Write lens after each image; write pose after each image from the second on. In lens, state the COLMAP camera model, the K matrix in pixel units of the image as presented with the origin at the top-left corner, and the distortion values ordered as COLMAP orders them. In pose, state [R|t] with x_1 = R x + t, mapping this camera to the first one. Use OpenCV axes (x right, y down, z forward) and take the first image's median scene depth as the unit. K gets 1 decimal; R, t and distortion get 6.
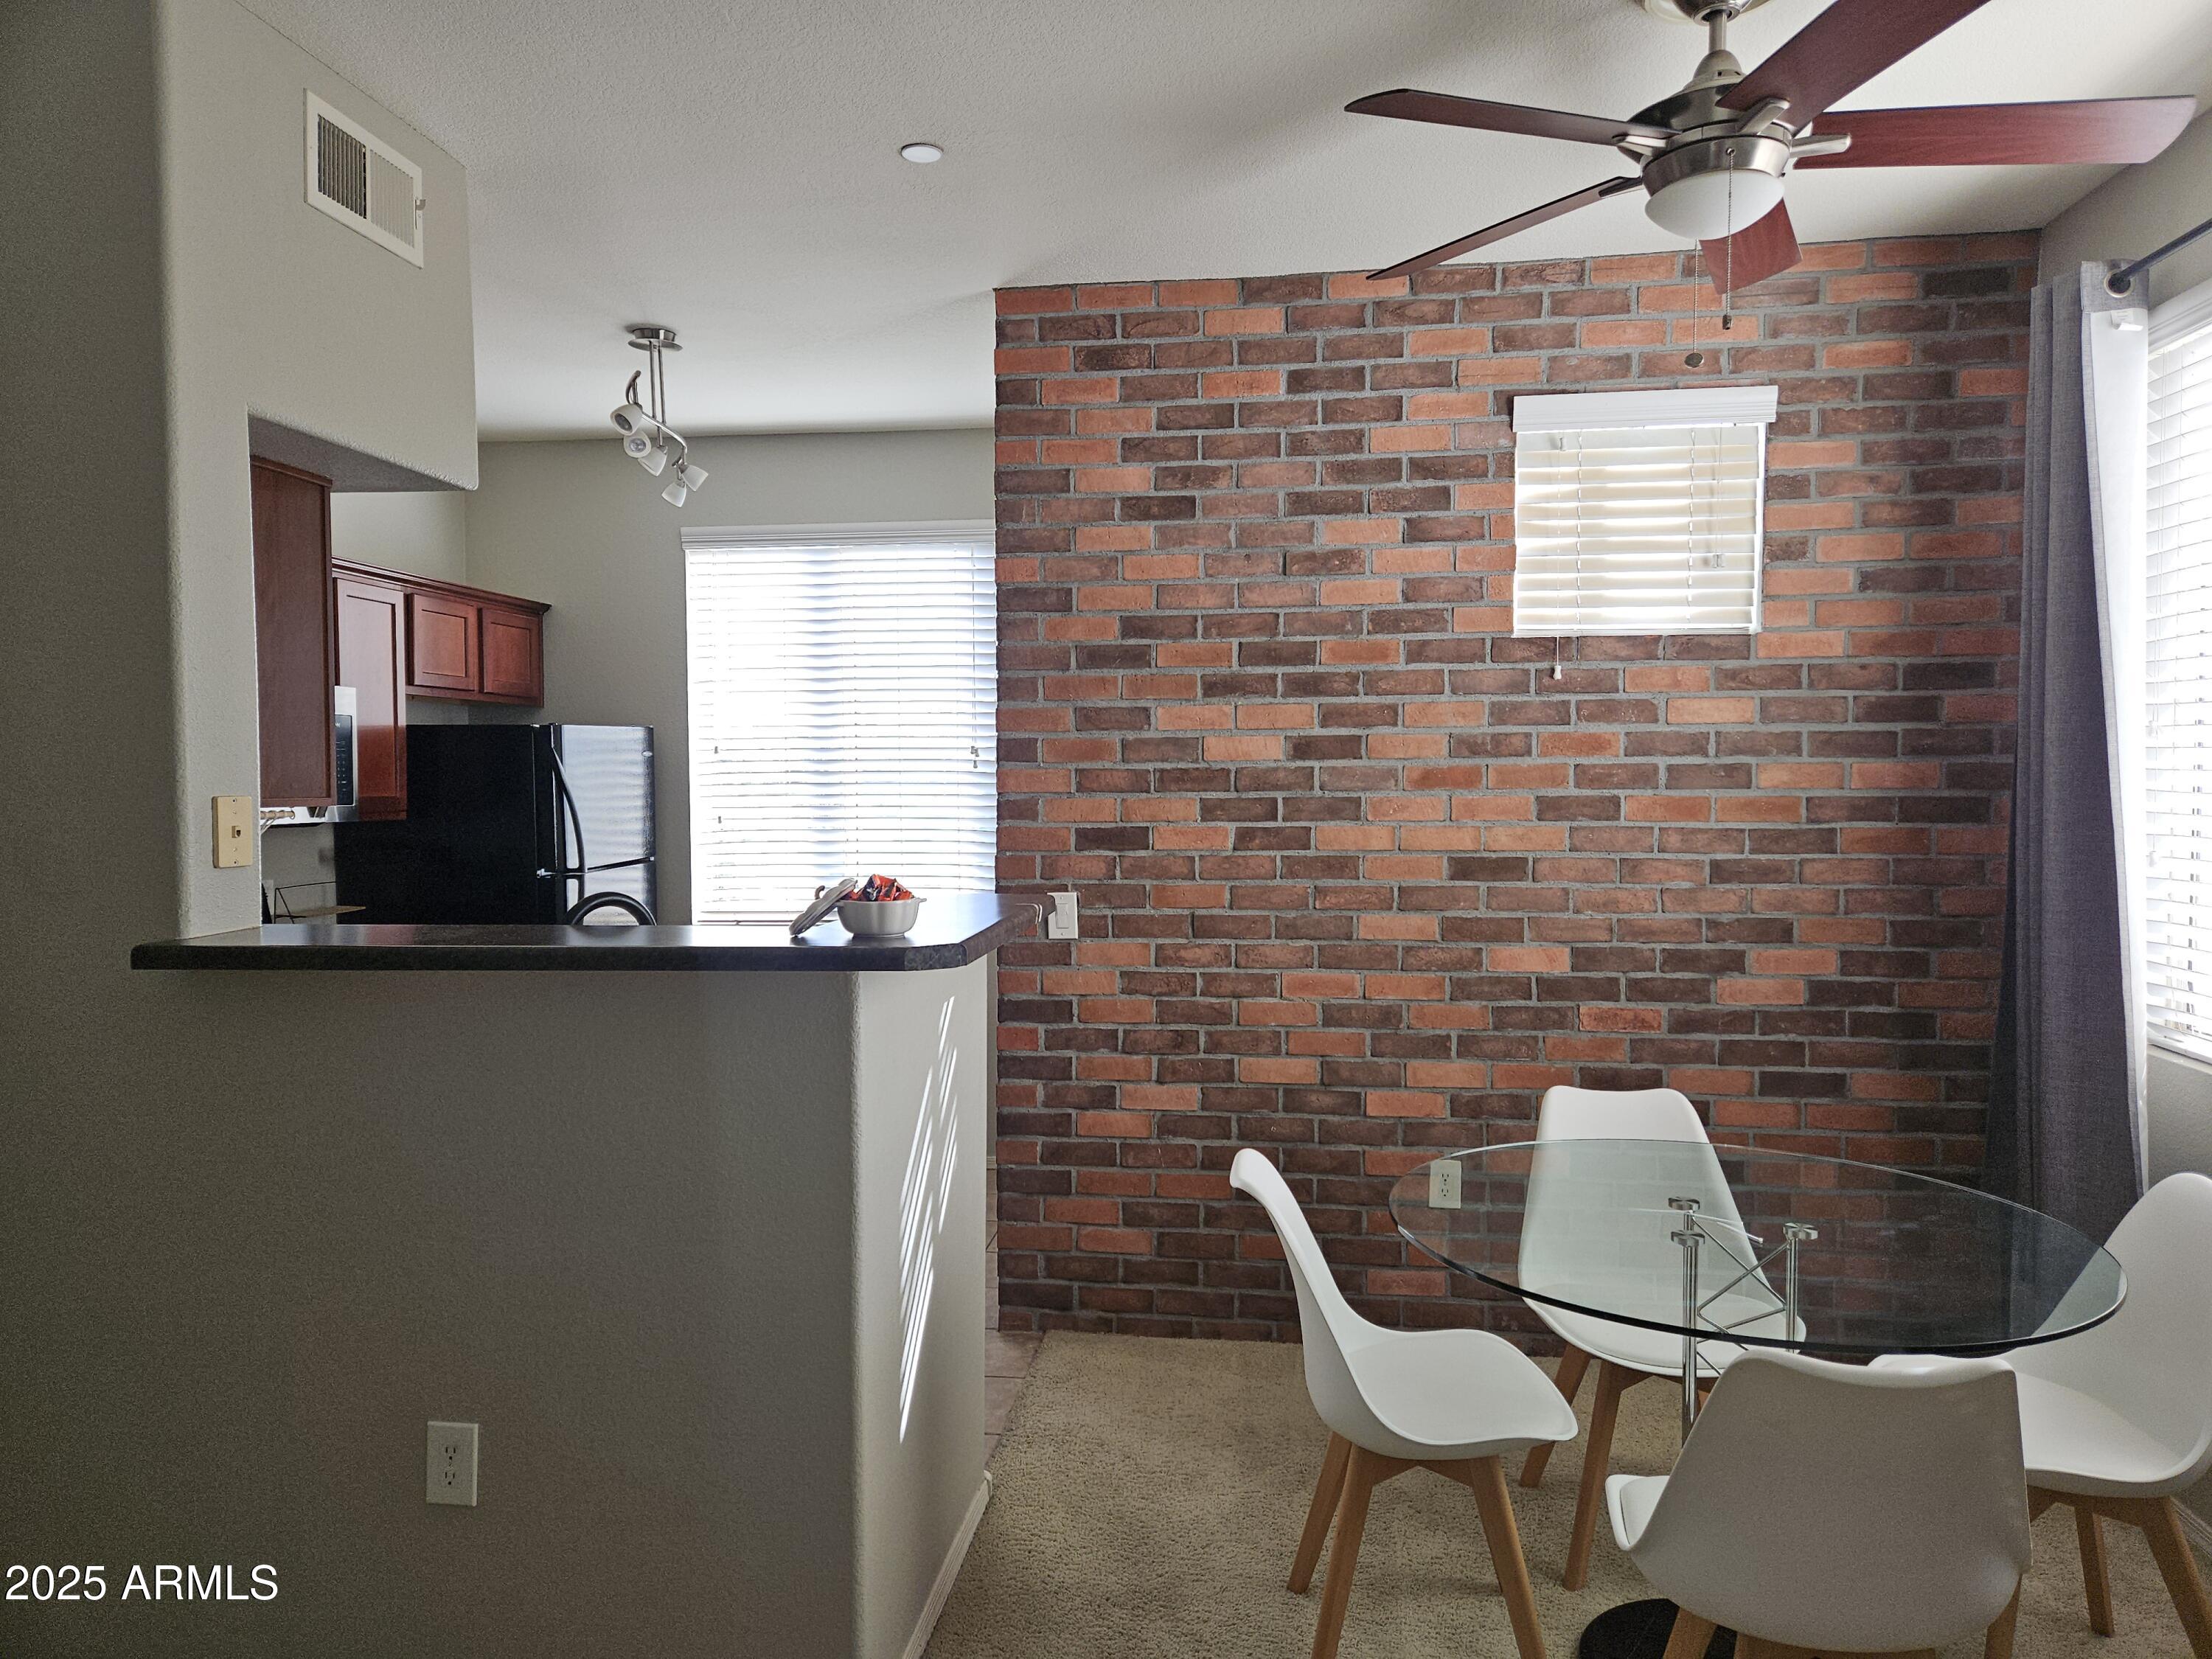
lens RADIAL K [[1471.5, 0, 1104.7], [0, 1471.5, 834.2], [0, 0, 1]] dist [0.071235, -0.056945]
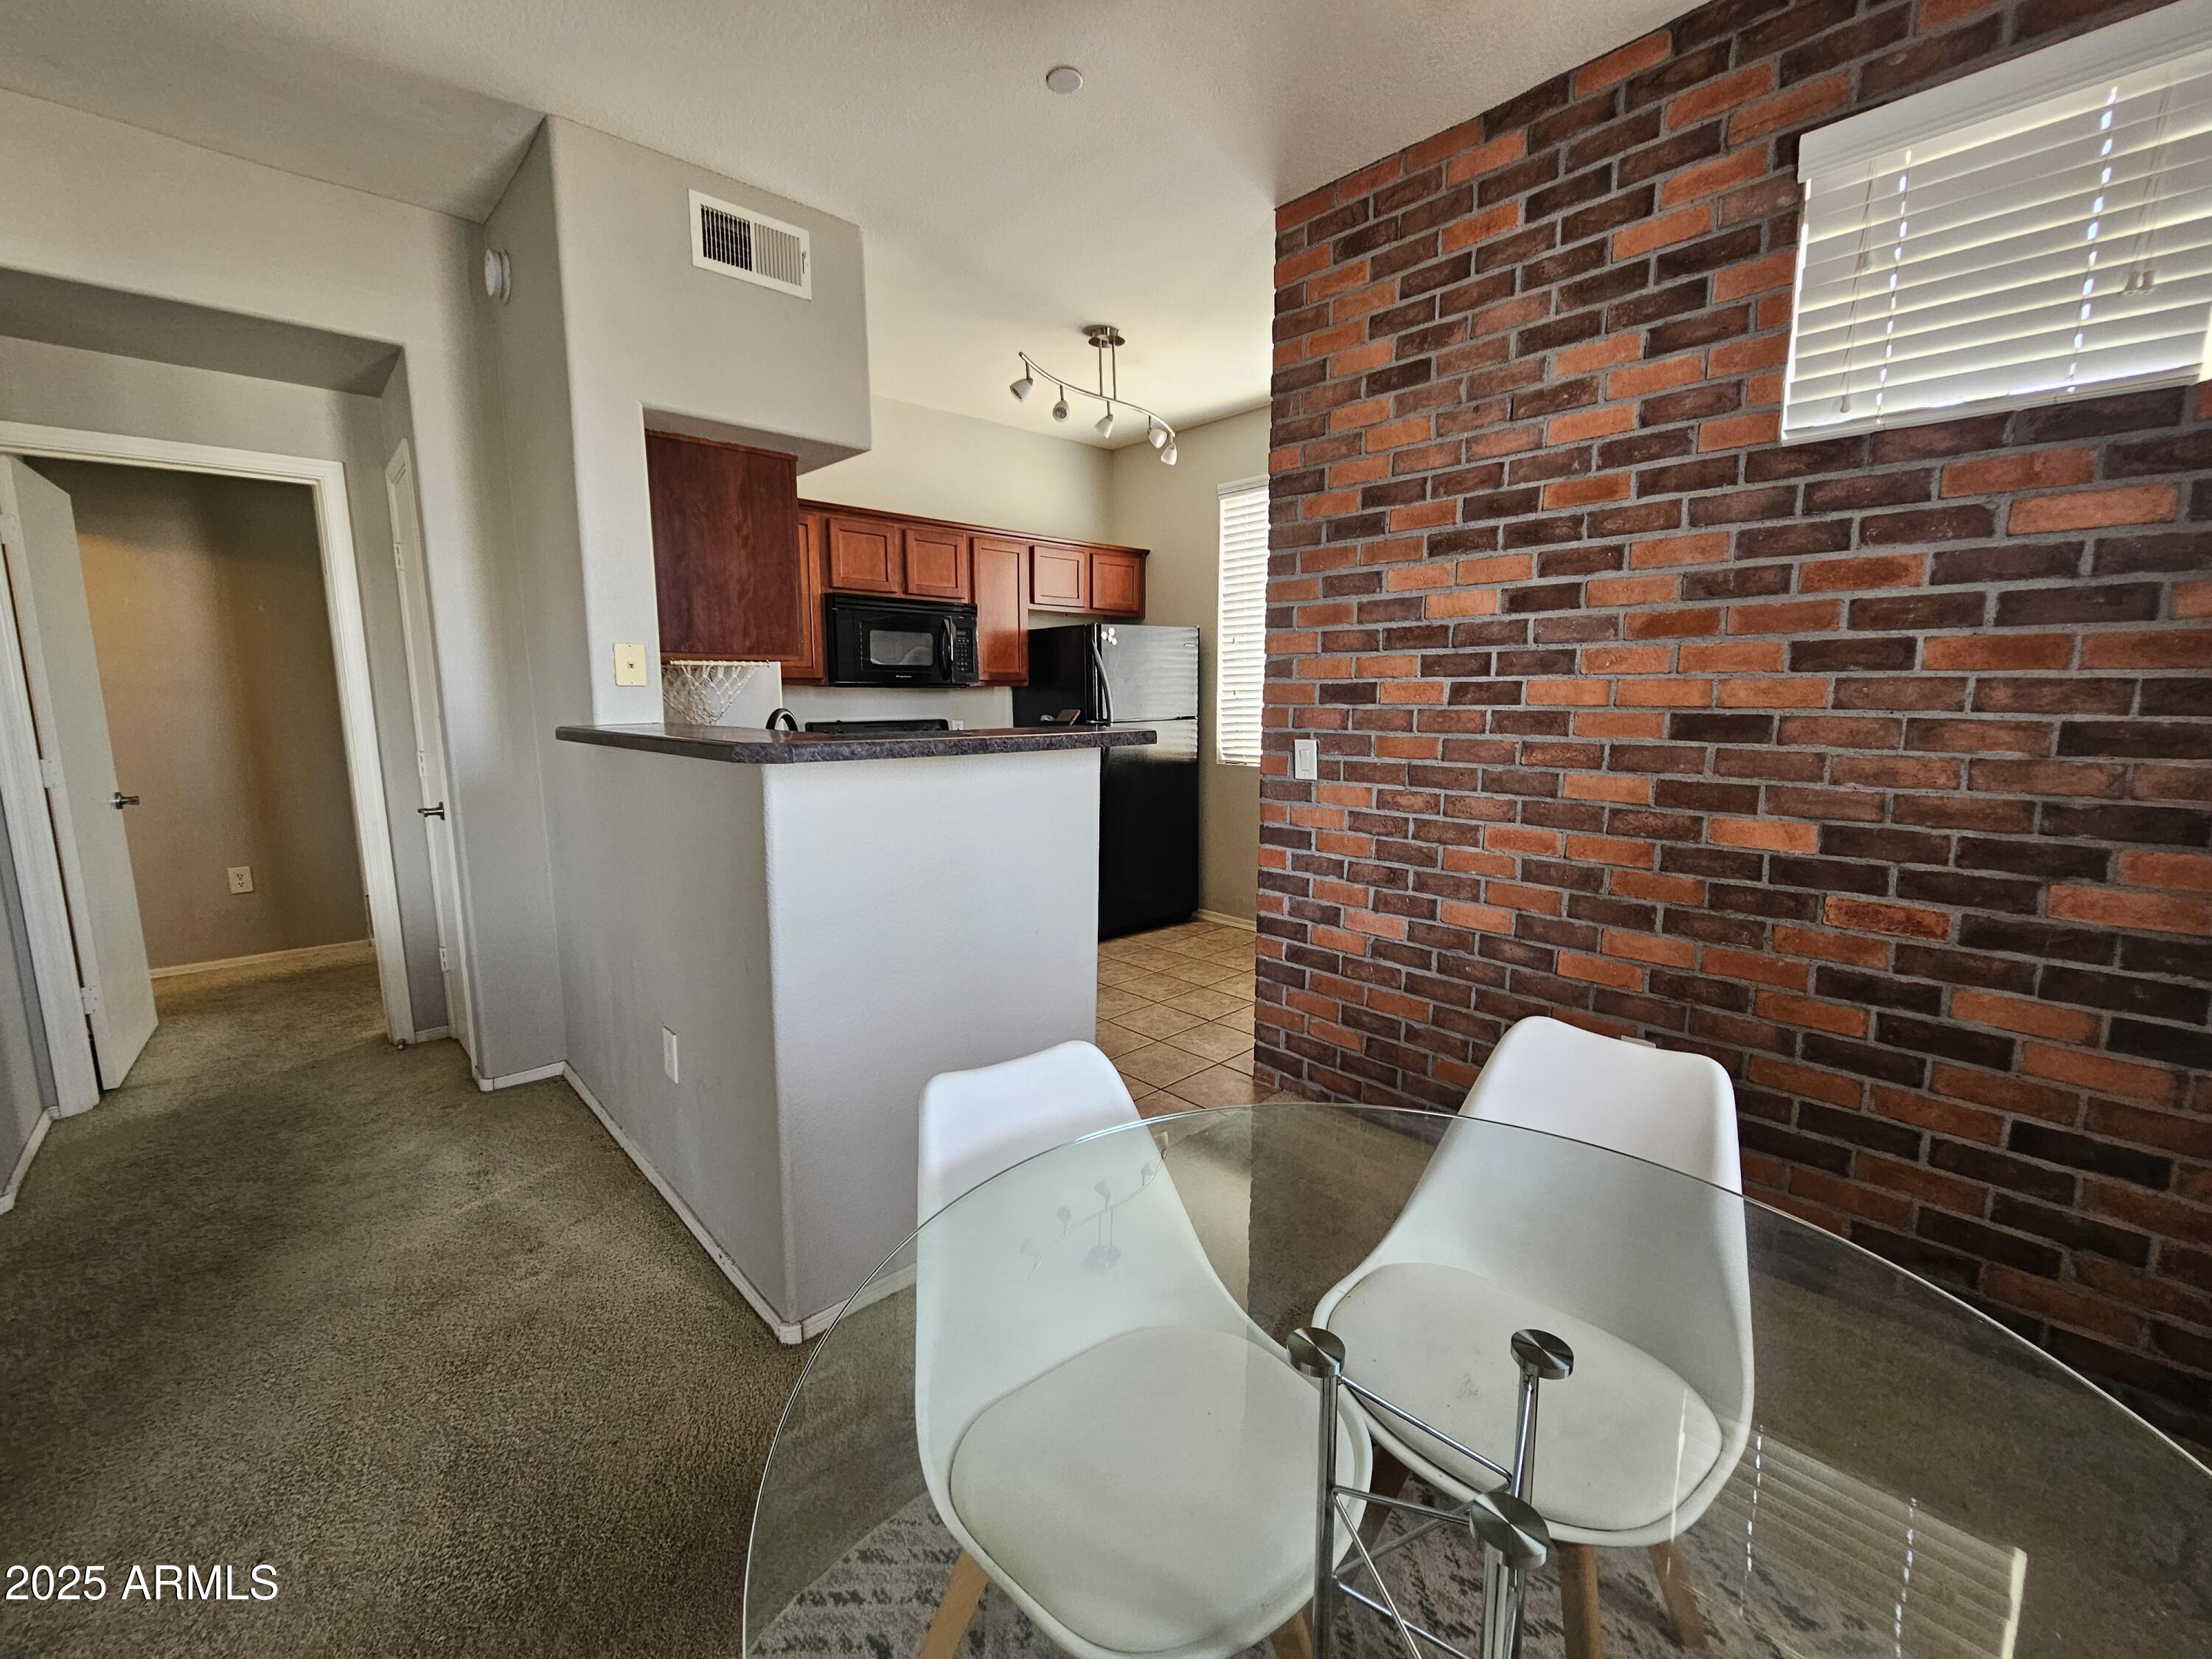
lens RADIAL K [[908.8, 0, 1111.4], [0, 908.8, 828.8], [0, 0, 1]] dist [-0.002500, -0.000393]
pose [[0.770312, 0.098827, -0.629962, 0.324700], [-0.027339, 0.992127, 0.122212, 0.026795], [0.637081, -0.076919, 0.766950, 0.349041]]
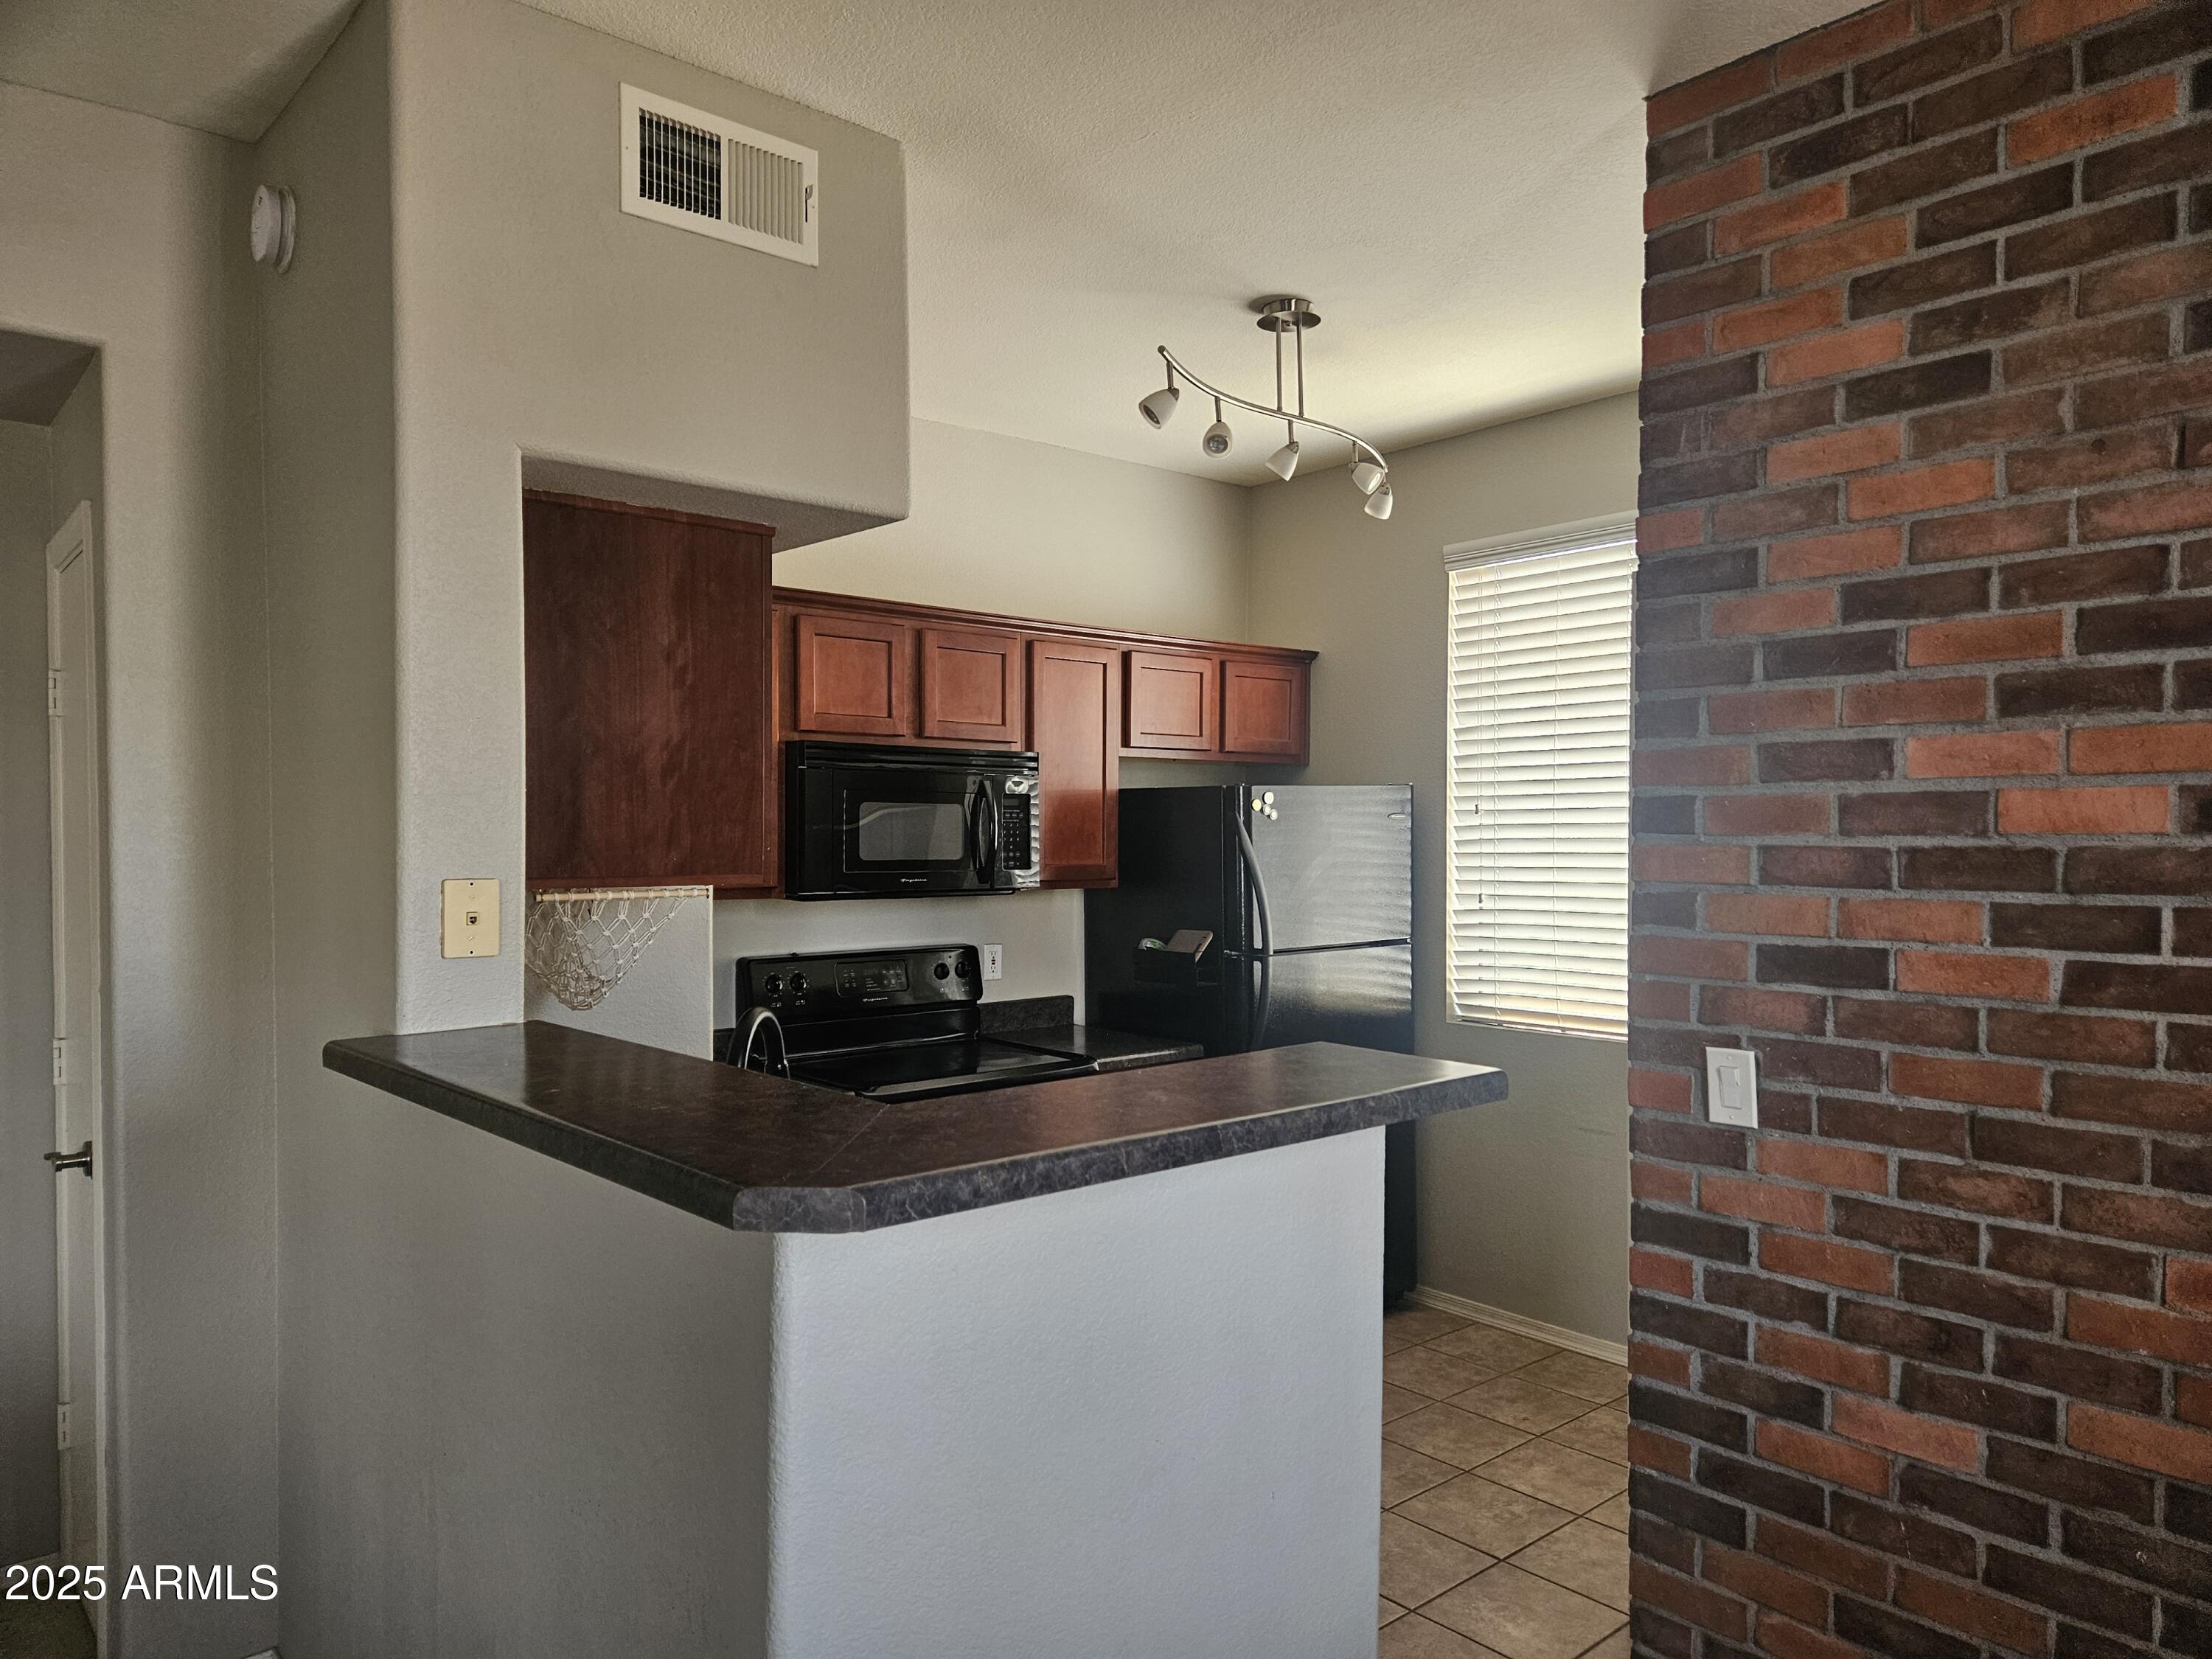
lens RADIAL K [[1471.5, 0, 1100.2], [0, 1471.5, 860.6], [0, 0, 1]] dist [0.071235, -0.056945]
pose [[0.743826, 0.017889, -0.668133, 0.193035], [-0.029983, 0.999529, -0.006618, -0.026876], [0.667700, 0.024955, 0.744012, 0.374779]]
